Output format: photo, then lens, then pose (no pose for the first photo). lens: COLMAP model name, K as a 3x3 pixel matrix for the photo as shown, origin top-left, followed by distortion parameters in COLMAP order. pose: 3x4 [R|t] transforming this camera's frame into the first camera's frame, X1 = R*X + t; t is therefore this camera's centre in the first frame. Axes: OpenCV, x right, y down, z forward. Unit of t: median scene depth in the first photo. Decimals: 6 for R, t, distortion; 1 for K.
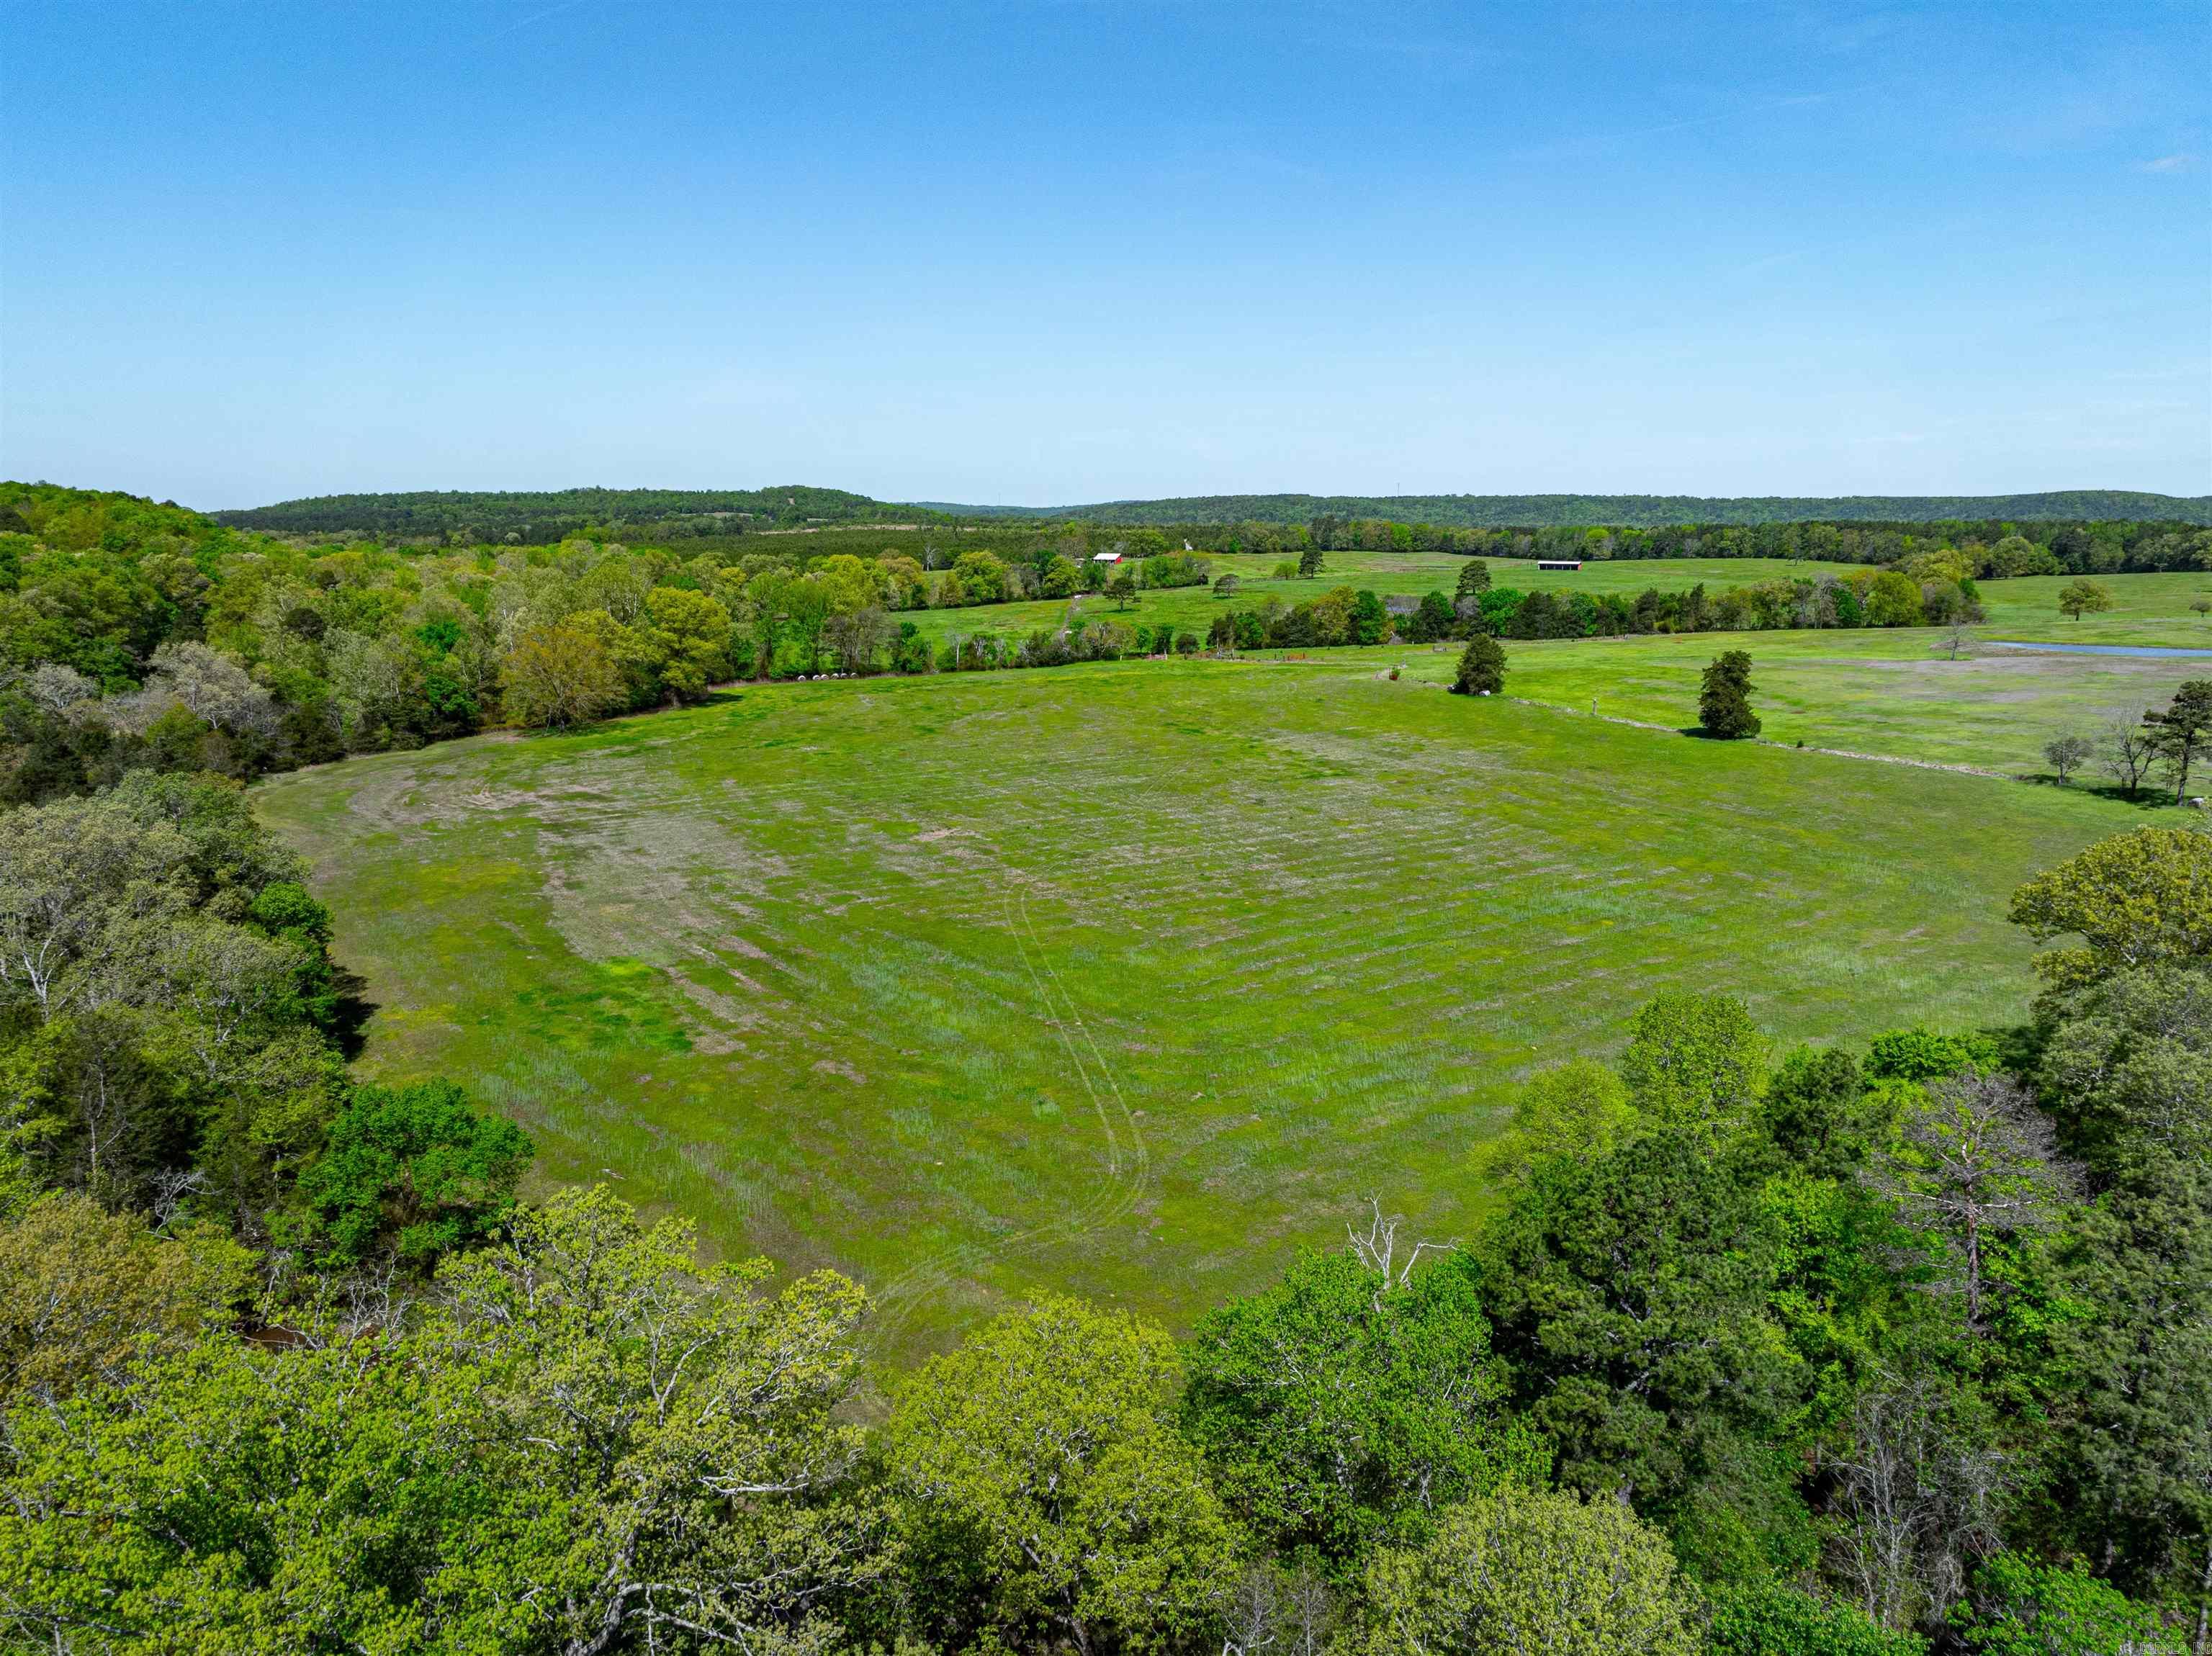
lens RADIAL K [[1562.5, 0, 1097.7], [0, 1562.5, 820.8], [0, 0, 1]] dist [-0.032760, 0.014935]
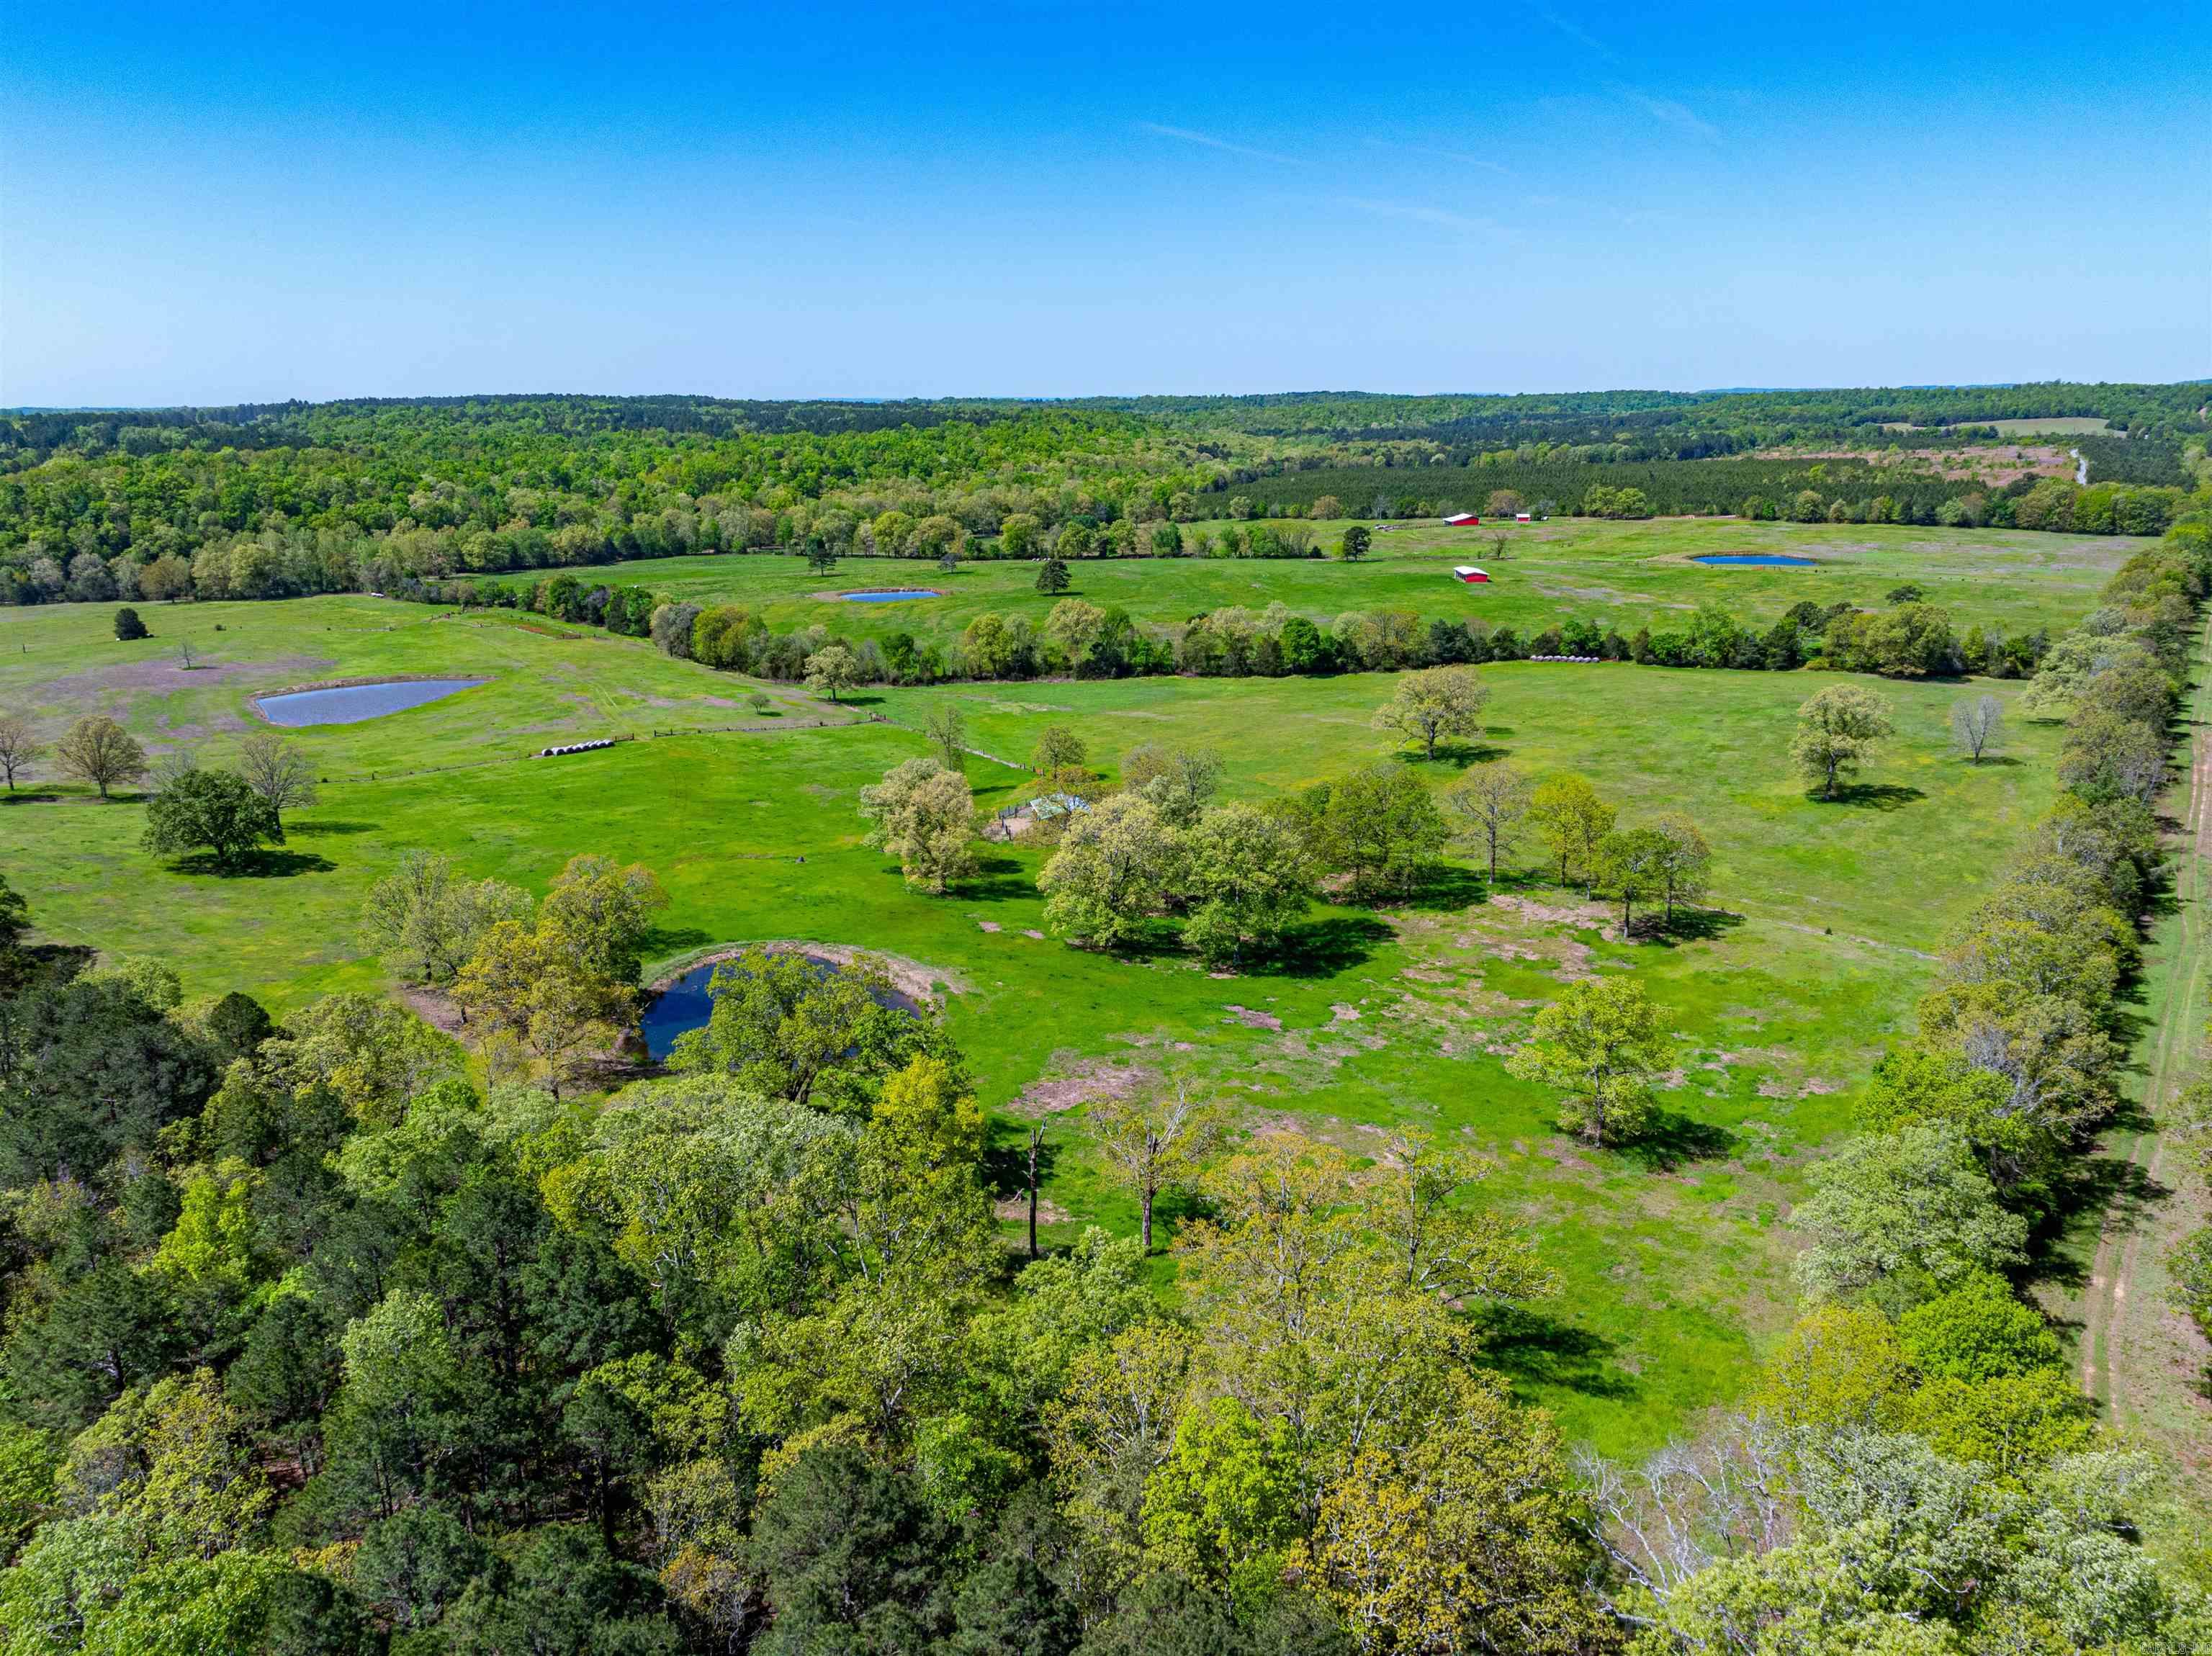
lens RADIAL K [[1562.5, 0, 1097.1], [0, 1562.5, 834.1], [0, 0, 1]] dist [-0.032760, 0.014935]
pose [[0.396446, 0.245655, -0.884582, 1.494258], [-0.161971, 0.967137, 0.195989, -0.254481], [0.903657, 0.065578, 0.423206, 0.807381]]
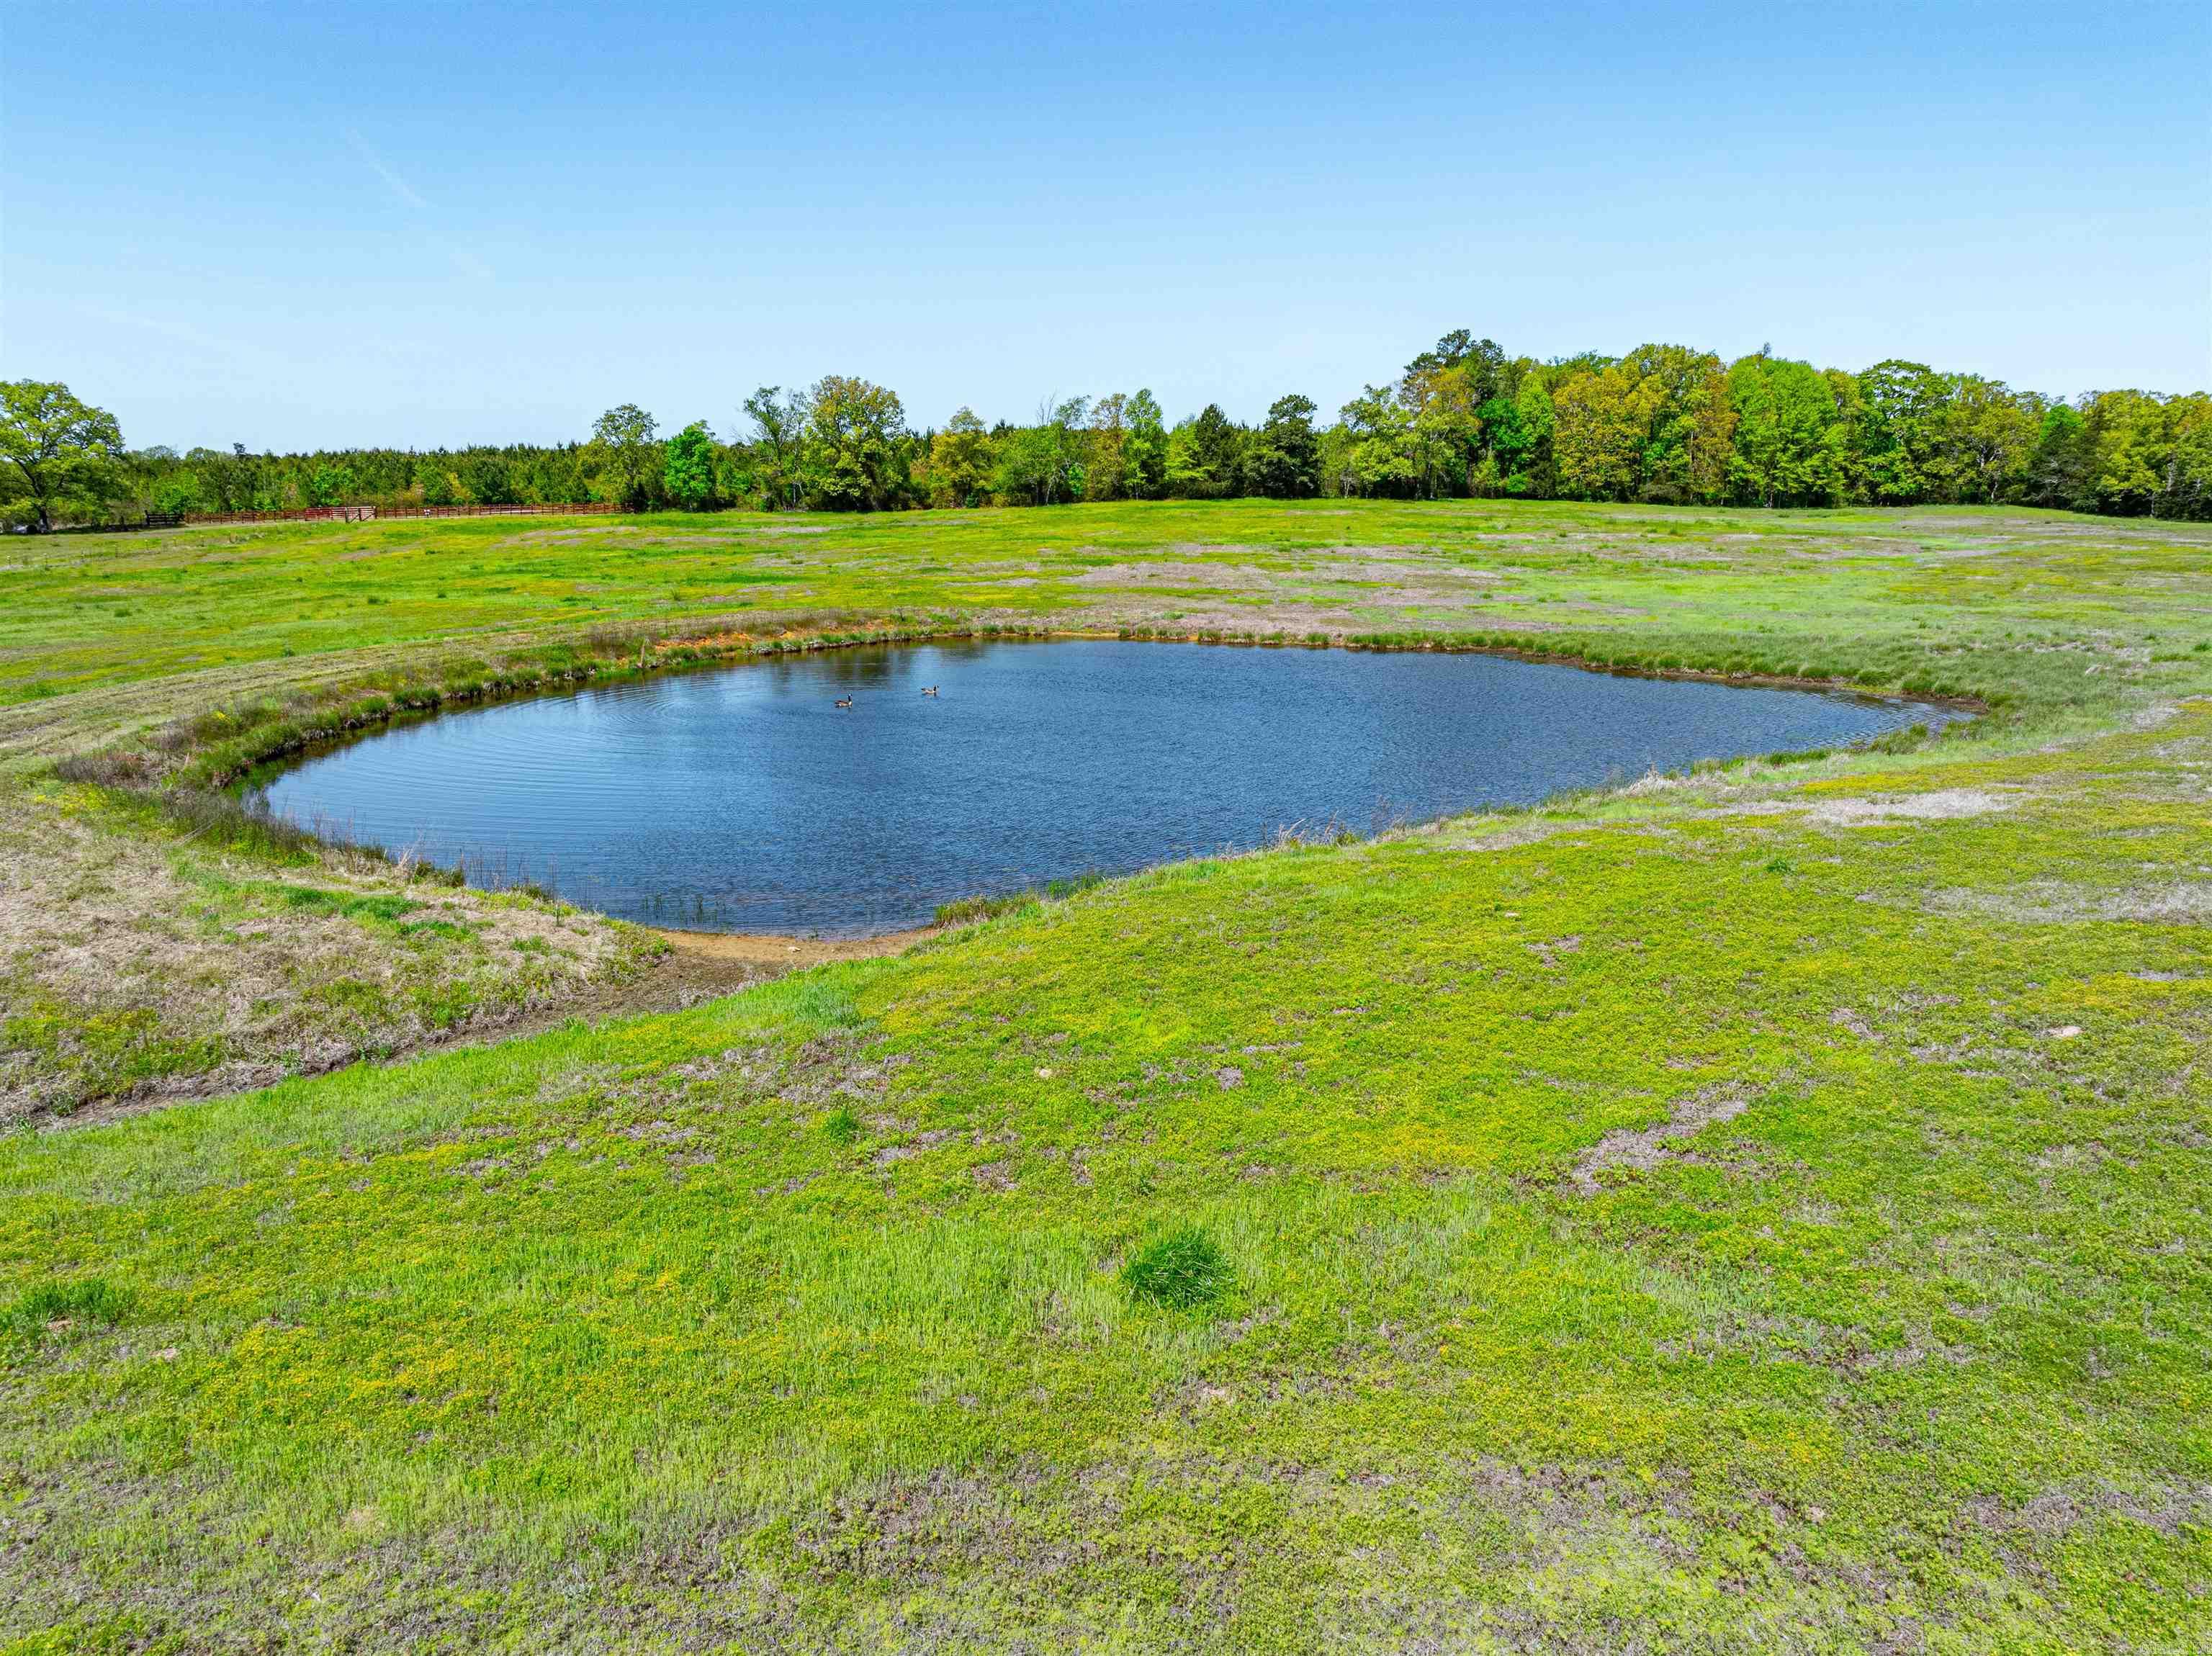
lens RADIAL K [[1562.5, 0, 1097.2], [0, 1562.5, 825.7], [0, 0, 1]] dist [-0.032760, 0.014935]
pose [[0.924344, 0.070176, -0.375051, 0.444946], [-0.063201, 0.997523, 0.030883, -0.310782], [0.376289, -0.004843, 0.926490, 1.840367]]
